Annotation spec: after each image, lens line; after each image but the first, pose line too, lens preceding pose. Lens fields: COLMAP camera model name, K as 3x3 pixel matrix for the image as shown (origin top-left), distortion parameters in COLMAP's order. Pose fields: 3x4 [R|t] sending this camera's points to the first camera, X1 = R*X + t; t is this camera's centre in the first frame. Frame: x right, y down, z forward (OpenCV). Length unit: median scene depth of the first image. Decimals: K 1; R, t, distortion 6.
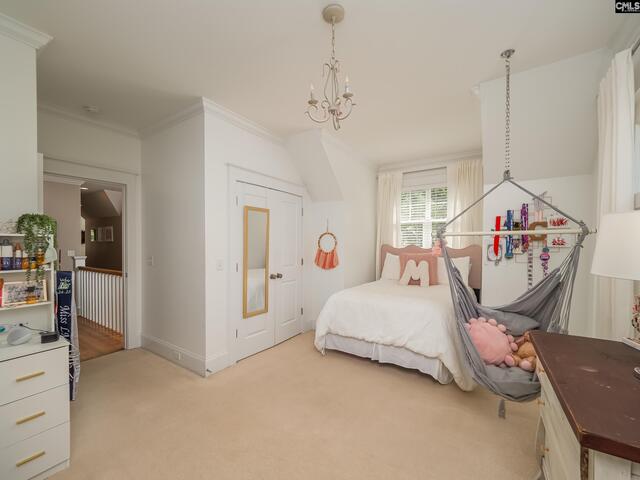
lens RADIAL K [[269.1, 0, 319.0], [0, 269.1, 244.6], [0, 0, 1]] dist [-0.007778, -0.000233]
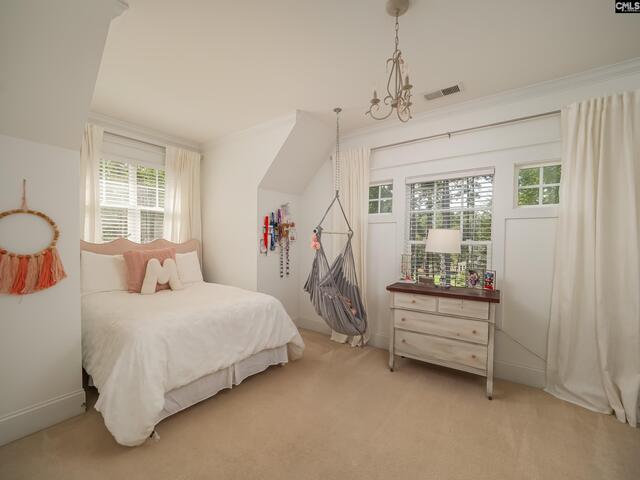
lens RADIAL K [[269.1, 0, 321.0], [0, 269.1, 239.8], [0, 0, 1]] dist [-0.007778, -0.000233]
pose [[0.039266, -0.000511, 0.999229, -0.399222], [-0.010288, 0.999947, 0.000915, -0.001129], [-0.999176, -0.010316, 0.039258, 0.506710]]
